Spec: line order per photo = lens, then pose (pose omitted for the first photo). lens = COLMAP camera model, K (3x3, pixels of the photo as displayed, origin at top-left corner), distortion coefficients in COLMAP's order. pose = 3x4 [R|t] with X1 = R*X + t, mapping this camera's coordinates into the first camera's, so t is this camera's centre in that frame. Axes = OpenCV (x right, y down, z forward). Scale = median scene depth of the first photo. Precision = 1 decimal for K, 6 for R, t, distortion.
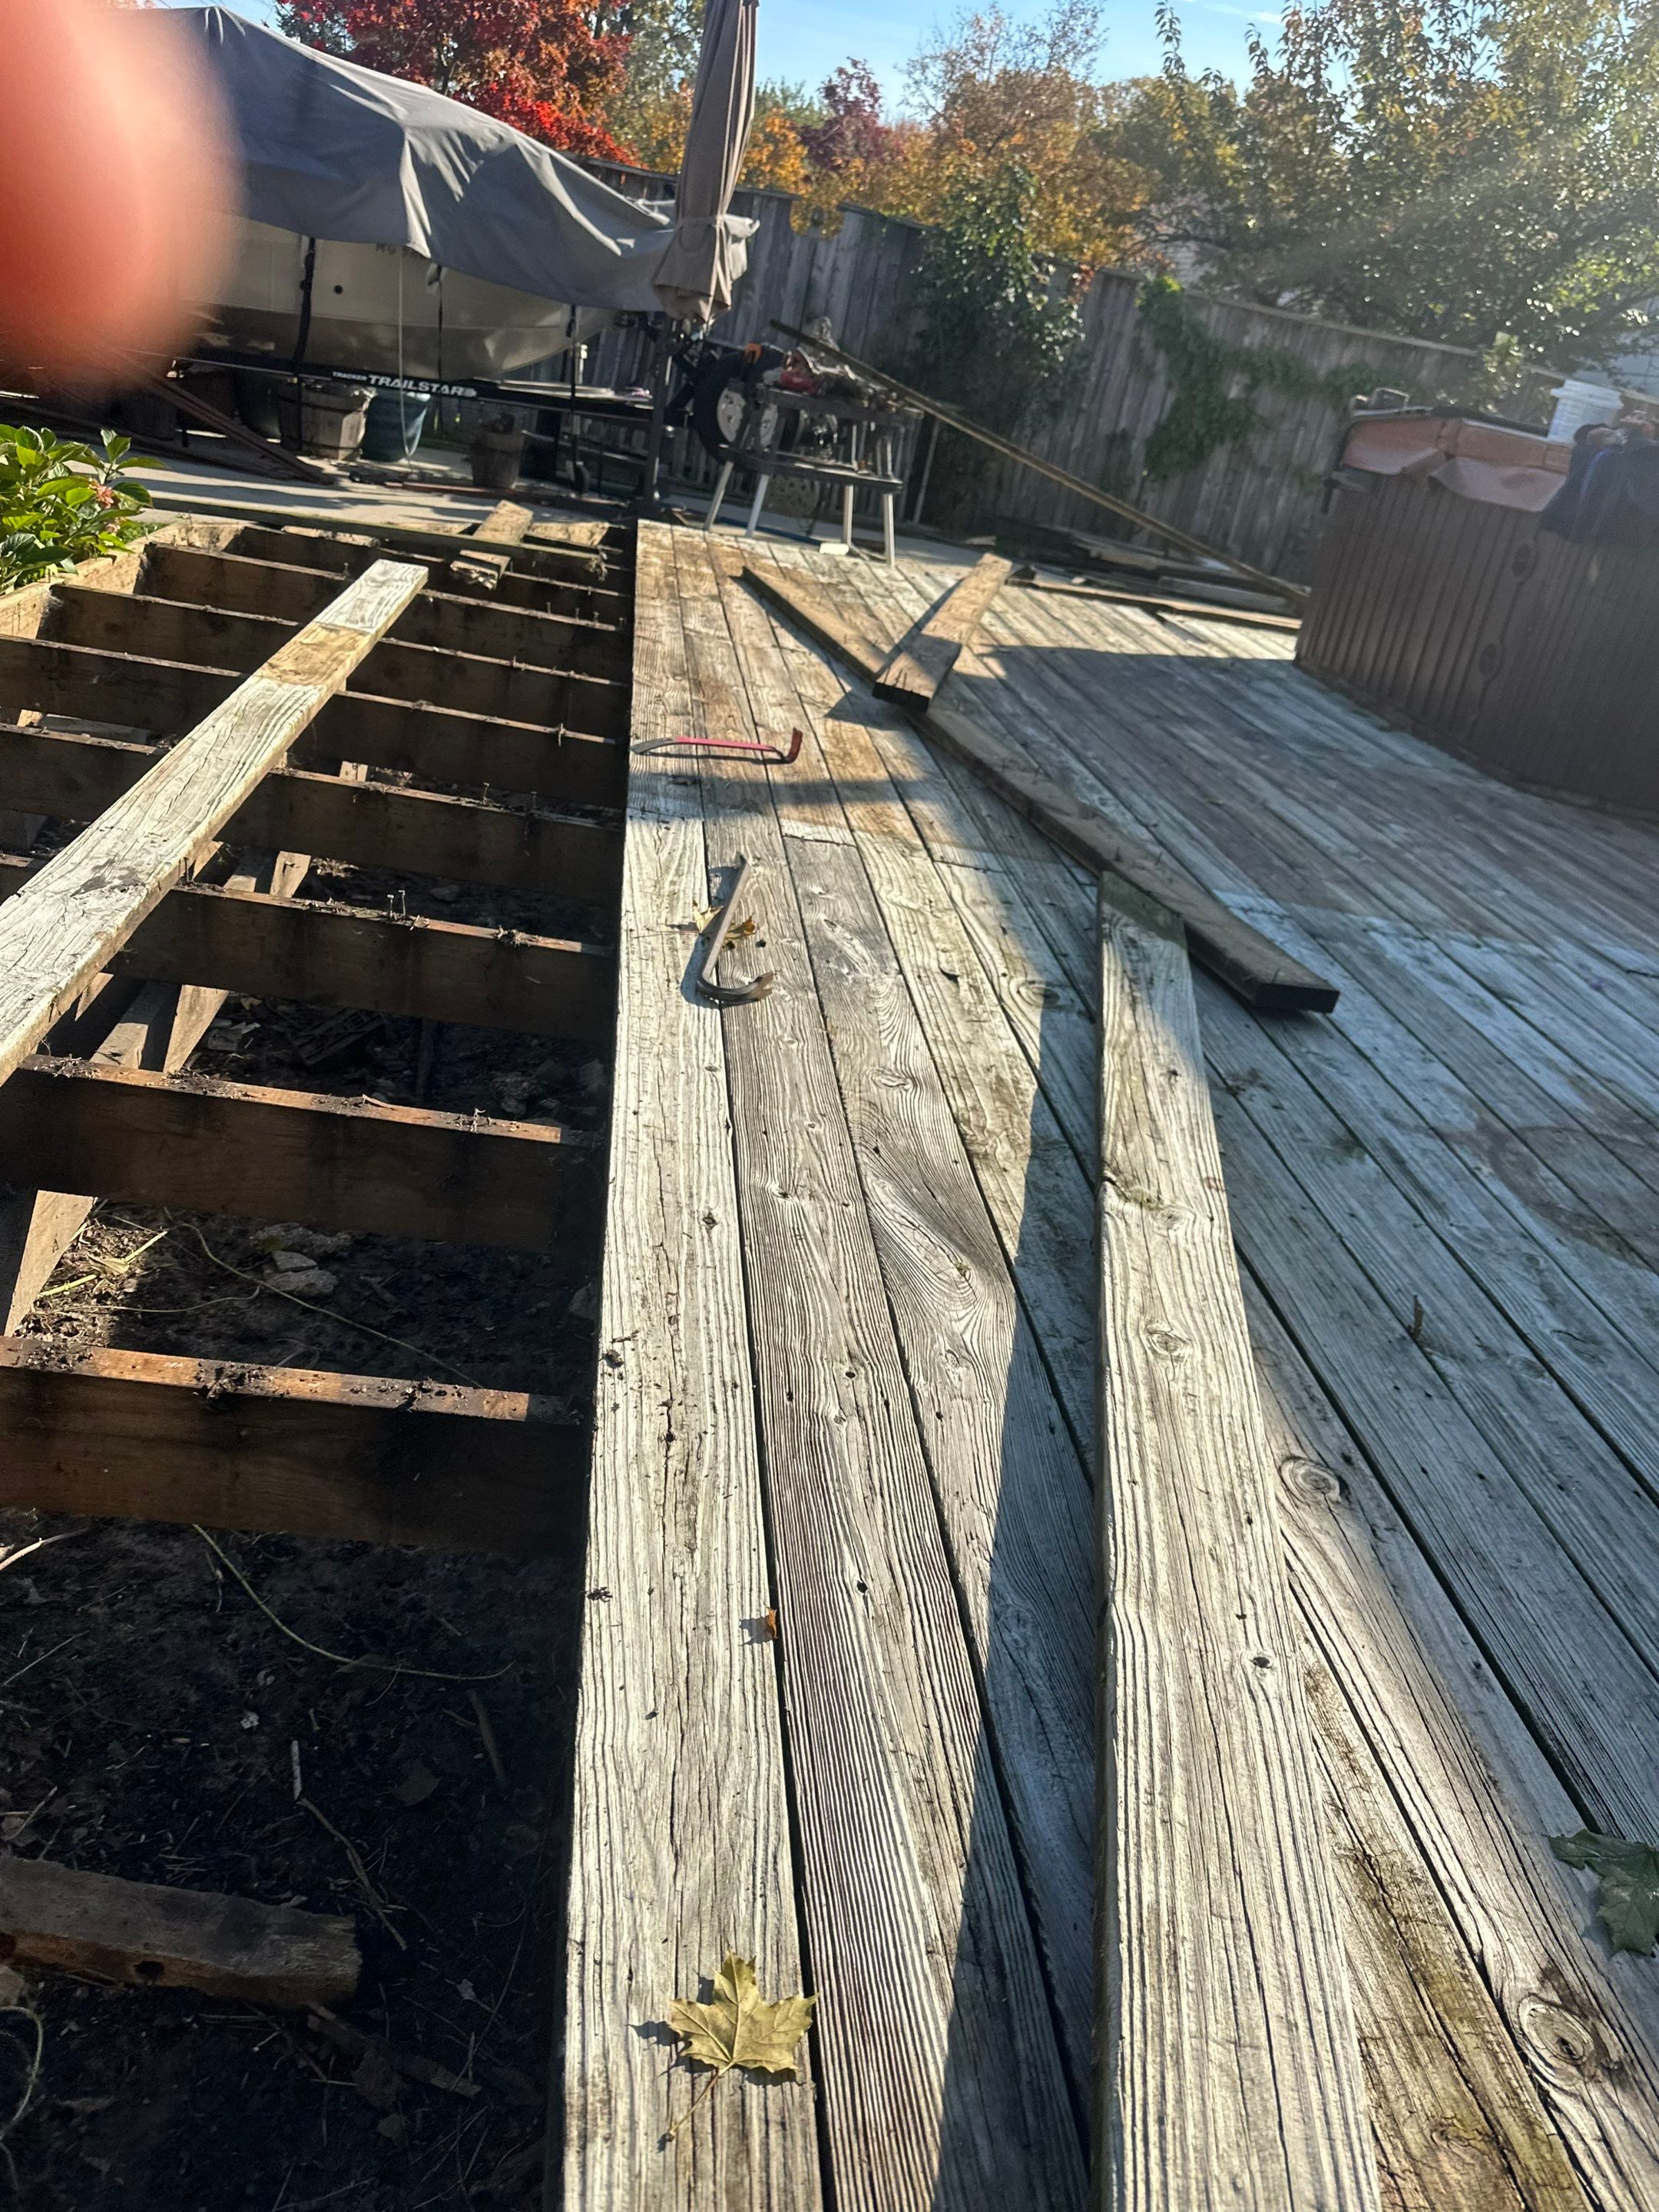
lens RADIAL K [[1565.8, 0, 829.5], [0, 1565.8, 1106.0], [0, 0, 1]] dist [0.073973, -0.096412]
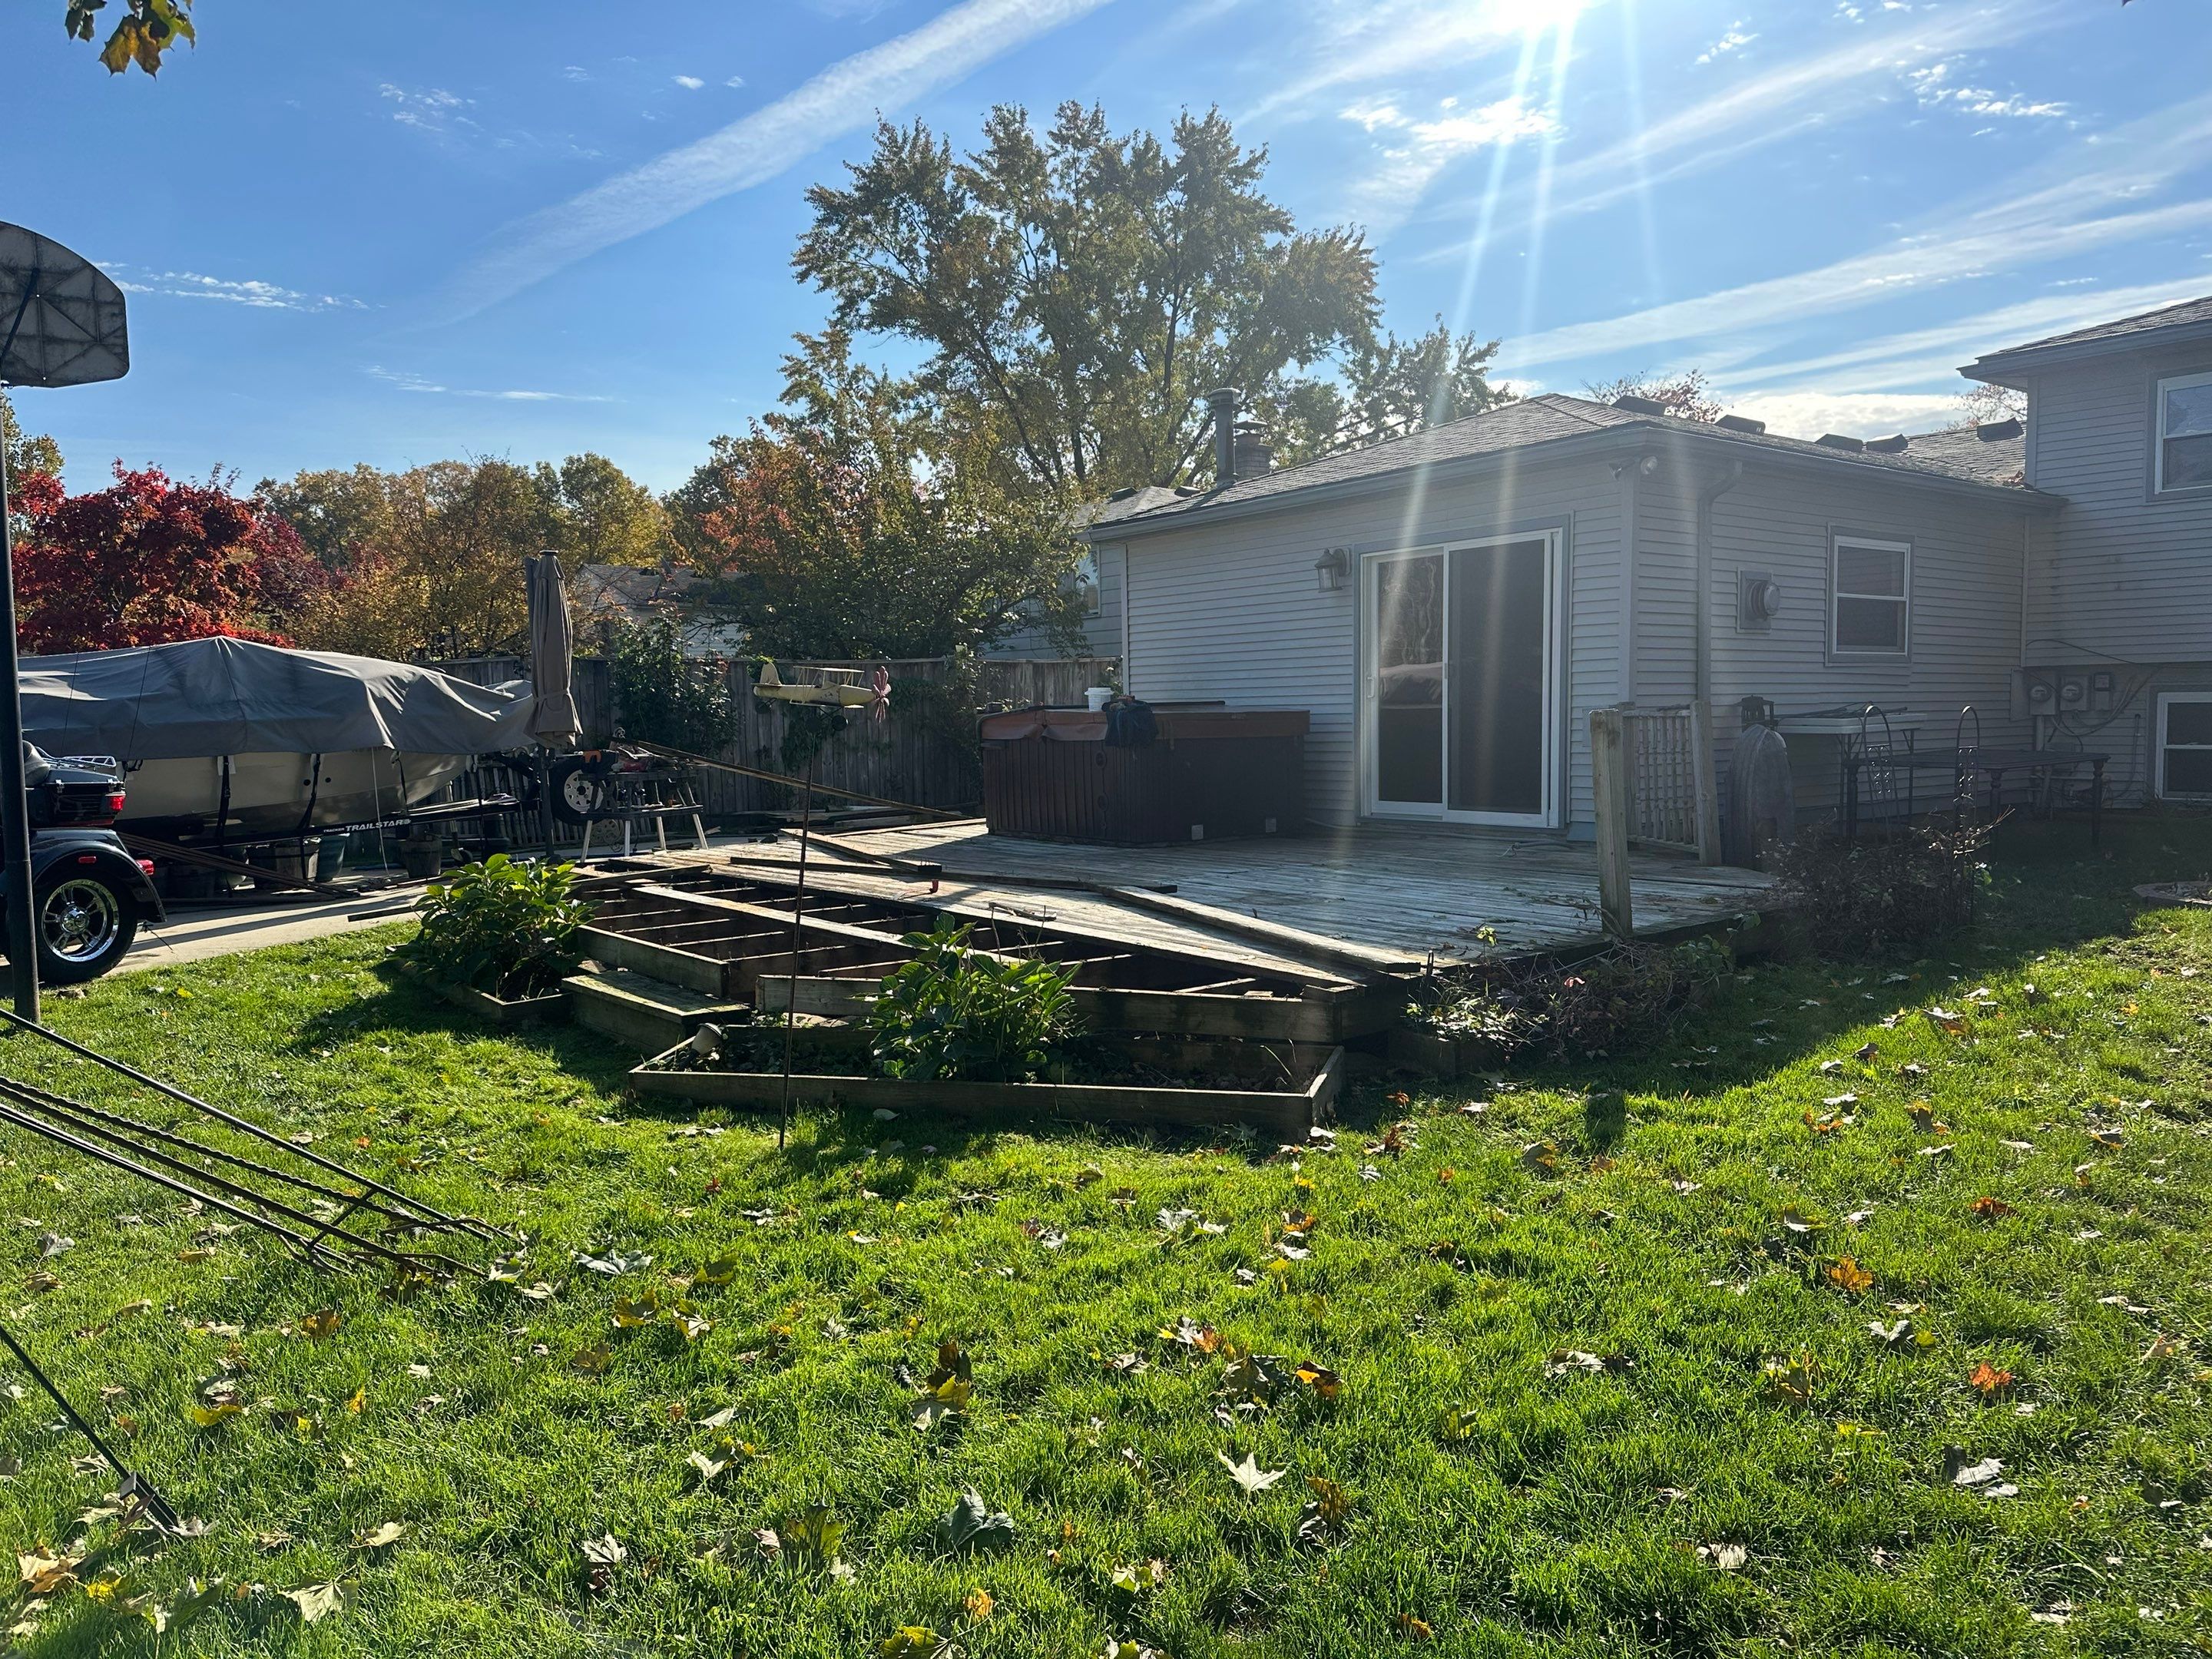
lens RADIAL K [[1565.8, 0, 1117.0], [0, 1565.8, 845.7], [0, 0, 1]] dist [0.073973, -0.096412]
pose [[0.830393, -0.255591, 0.495096, -0.444019], [0.395873, 0.895937, -0.201449, 0.146605], [-0.392086, 0.363278, 0.845161, -0.555559]]
